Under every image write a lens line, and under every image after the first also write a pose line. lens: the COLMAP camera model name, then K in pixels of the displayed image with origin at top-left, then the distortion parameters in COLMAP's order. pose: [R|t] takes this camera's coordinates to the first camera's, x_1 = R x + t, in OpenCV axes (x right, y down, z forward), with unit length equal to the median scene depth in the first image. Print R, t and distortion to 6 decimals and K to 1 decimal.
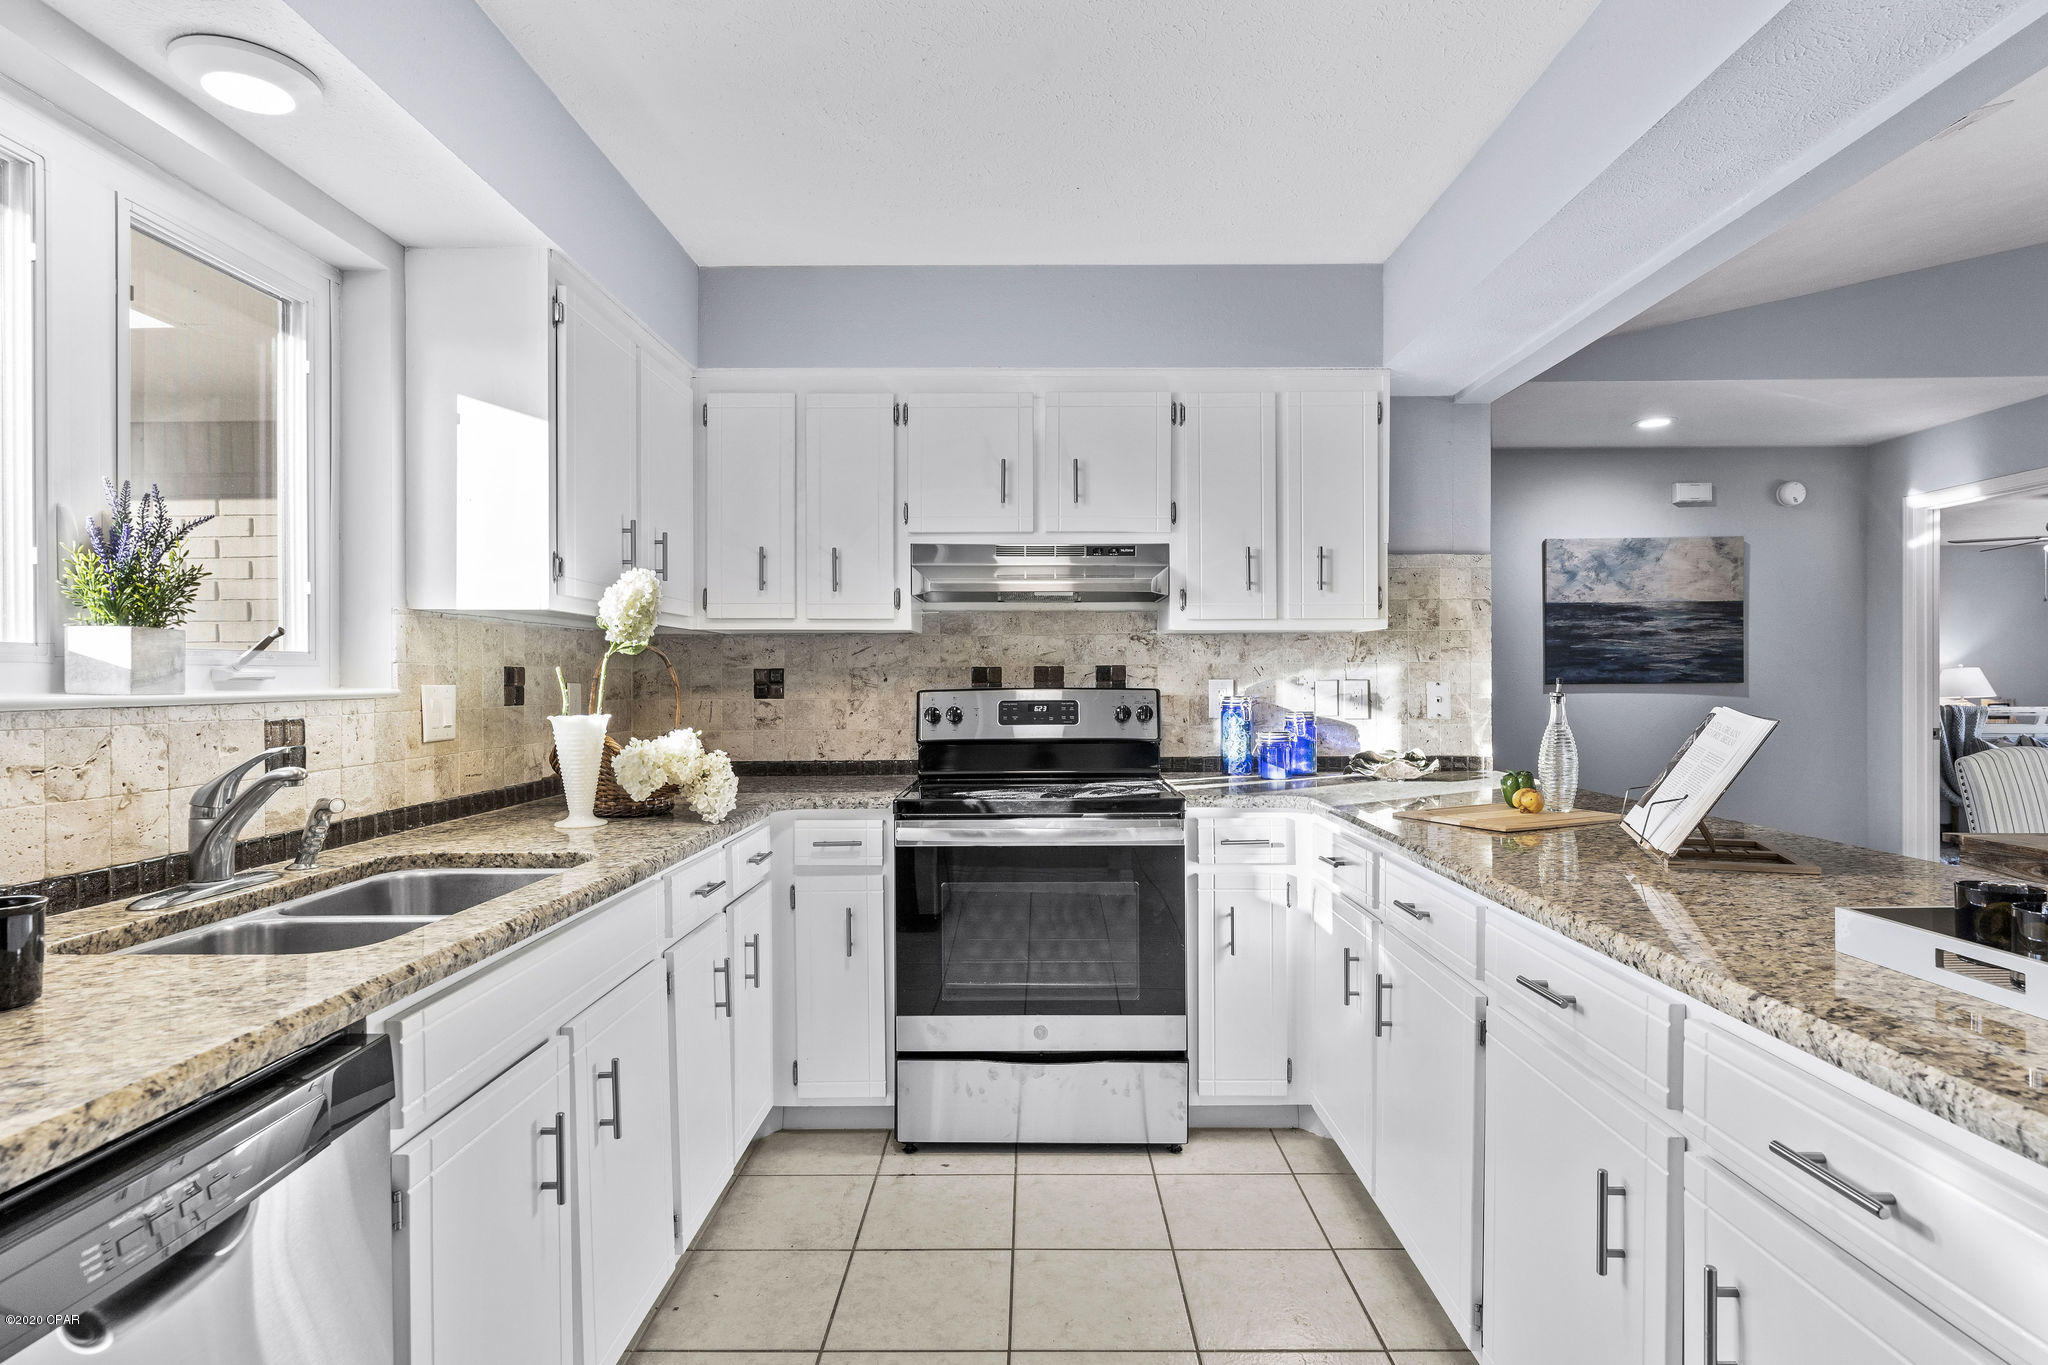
lens RADIAL K [[1058.6, 0, 1033.2], [0, 1058.6, 682.2], [0, 0, 1]] dist [0.000760, -0.001016]
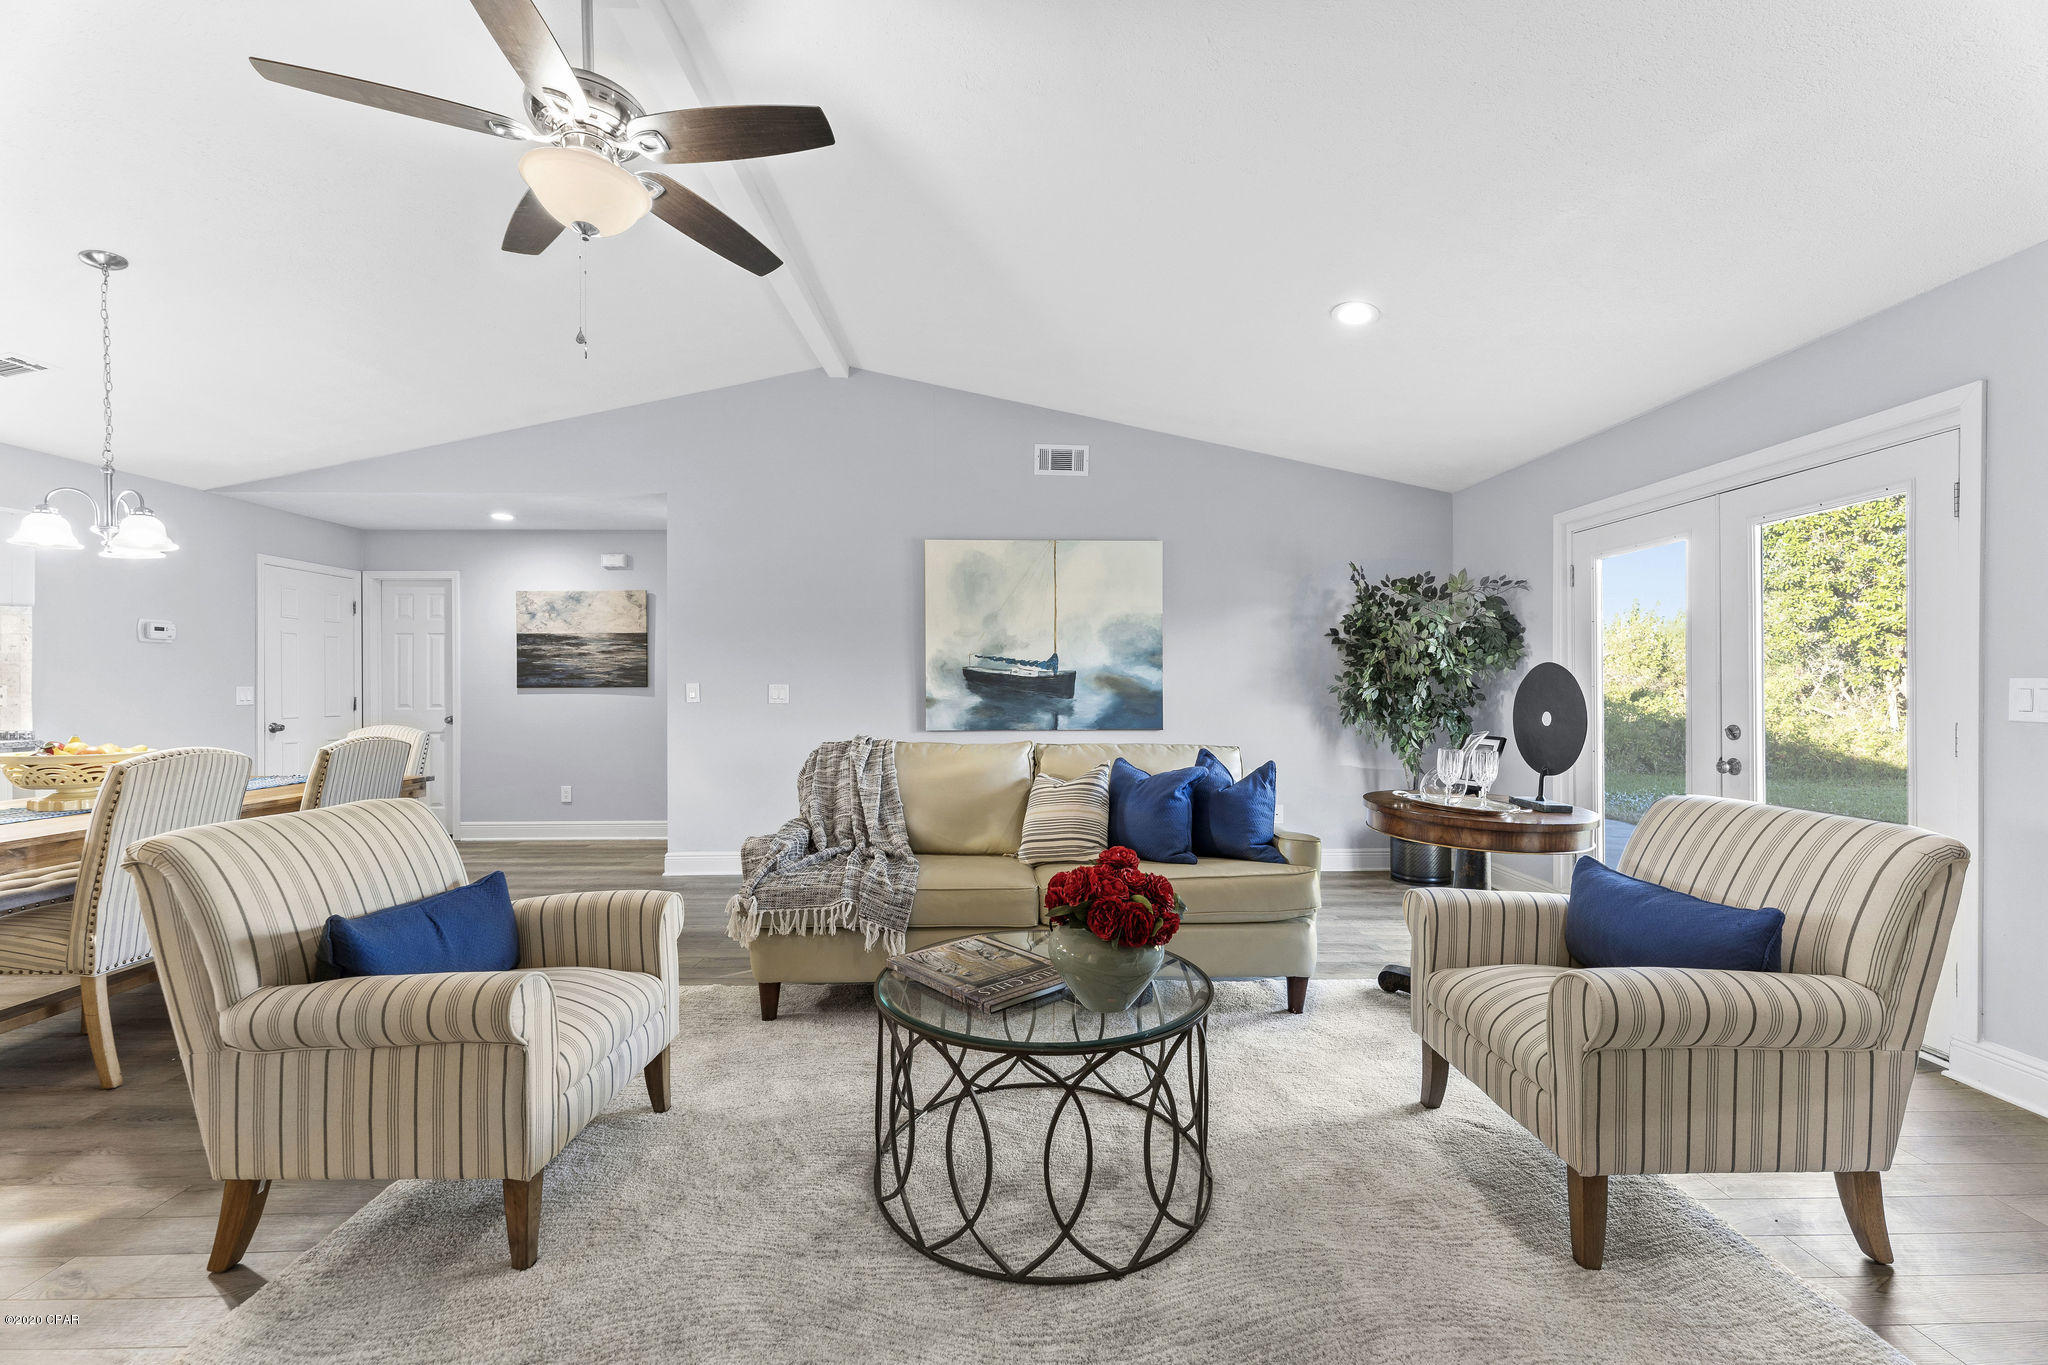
lens RADIAL K [[824.5, 0, 1028.7], [0, 824.5, 684.4], [0, 0, 1]] dist [0.000634, 0.000172]
pose [[0.999549, 0.001255, 0.030013, 1.933912], [-0.001114, 0.999988, -0.004706, 0.002863], [-0.030018, 0.004671, 0.999538, -0.311450]]
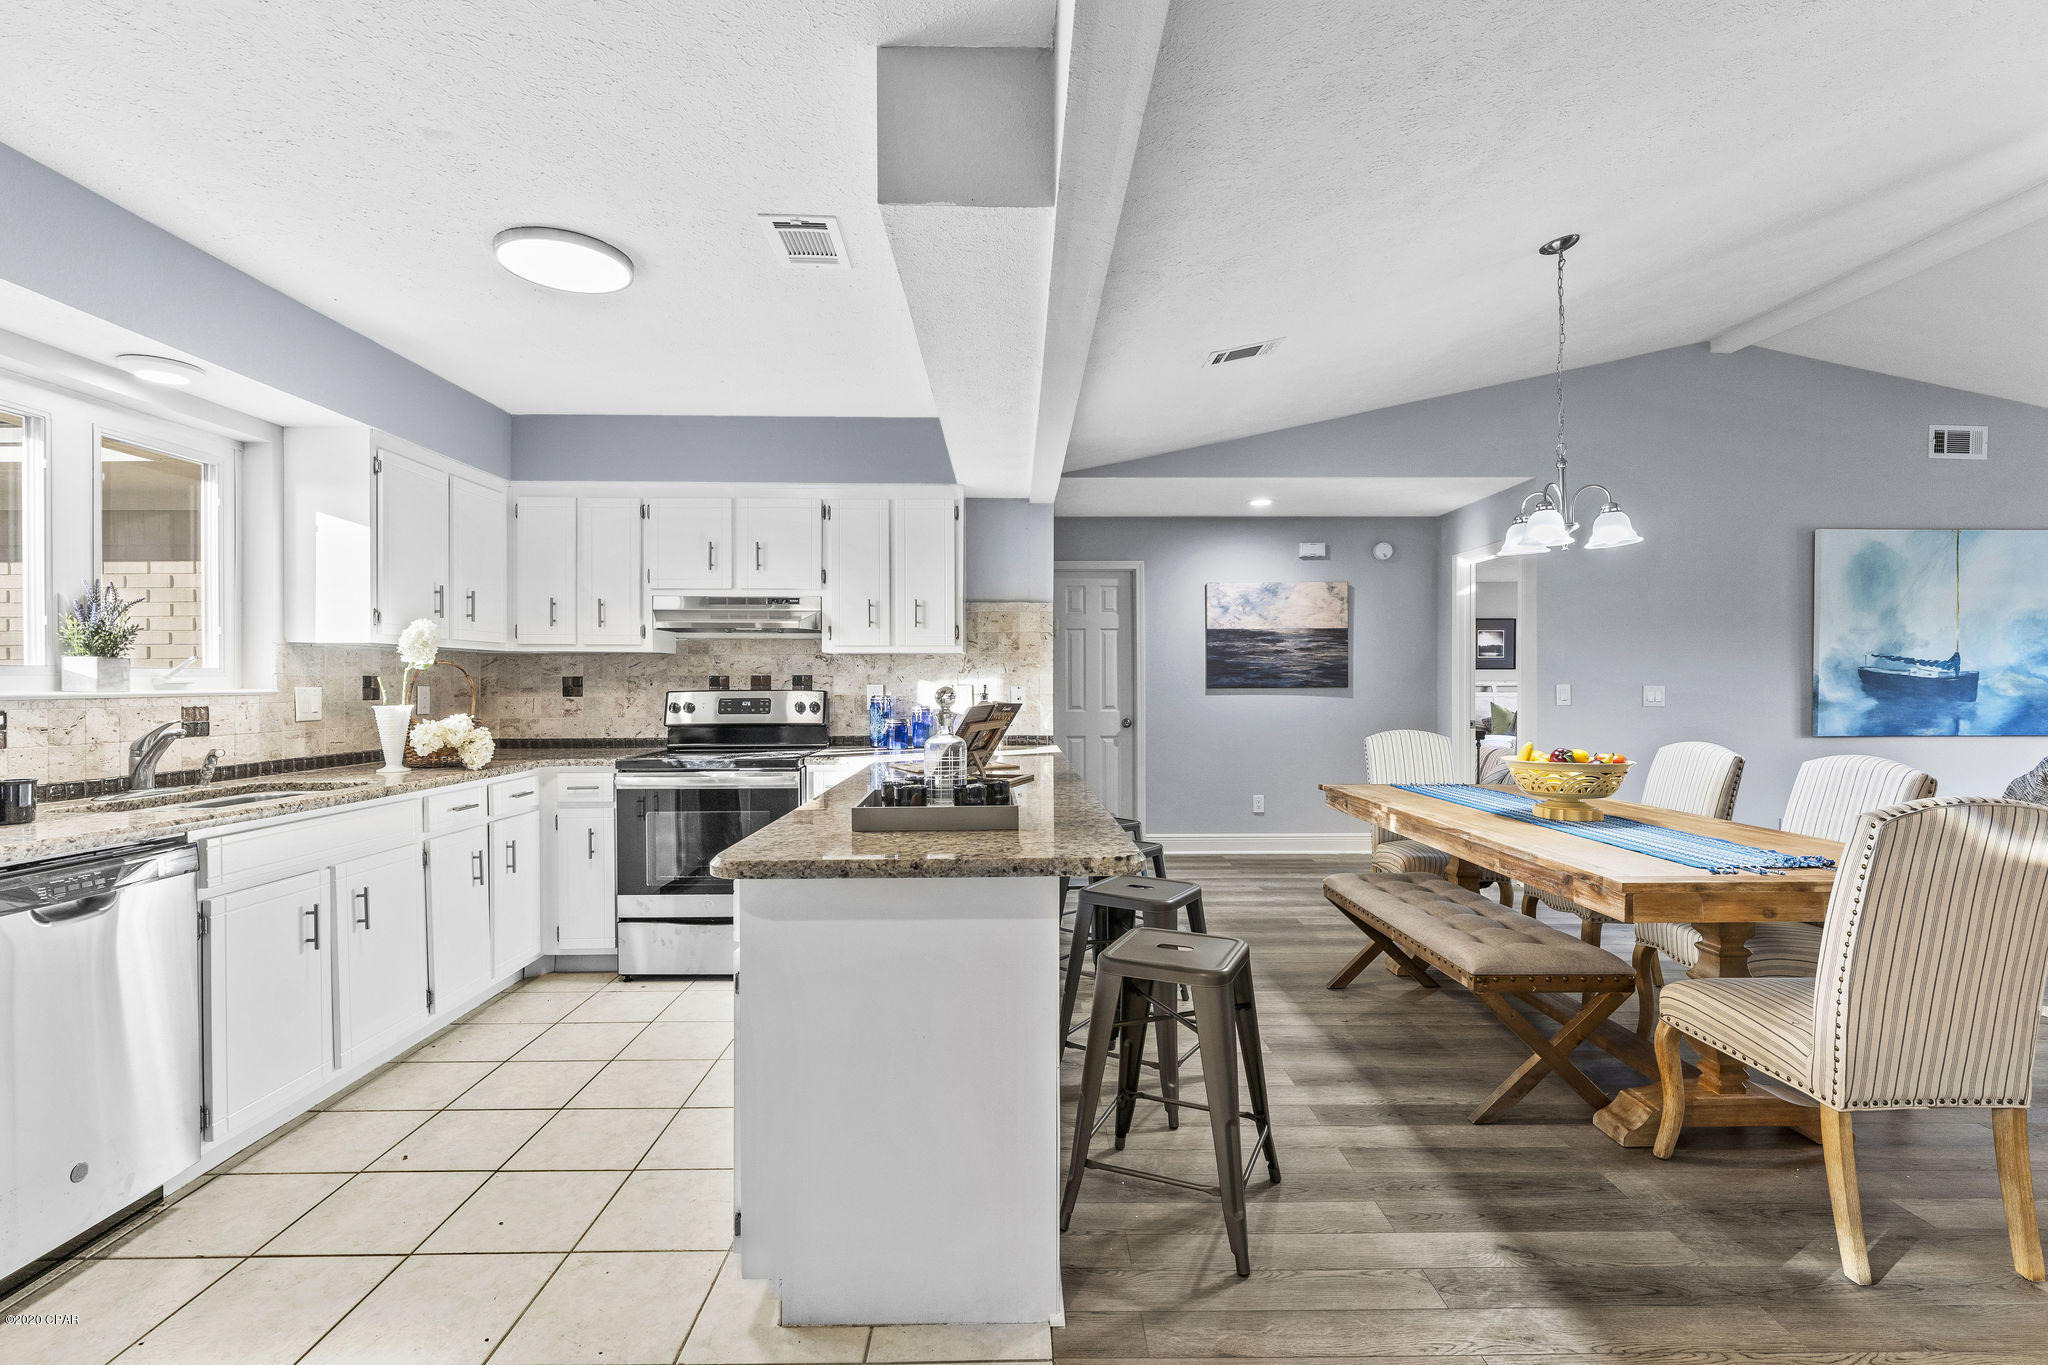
lens RADIAL K [[932.5, 0, 1029.1], [0, 932.5, 686.9], [0, 0, 1]] dist [-0.001198, 0.000104]
pose [[0.999704, 0.002311, 0.024222, 0.369069], [-0.002352, 0.999996, 0.001684, -0.001994], [-0.024218, -0.001741, 0.999705, -0.338584]]
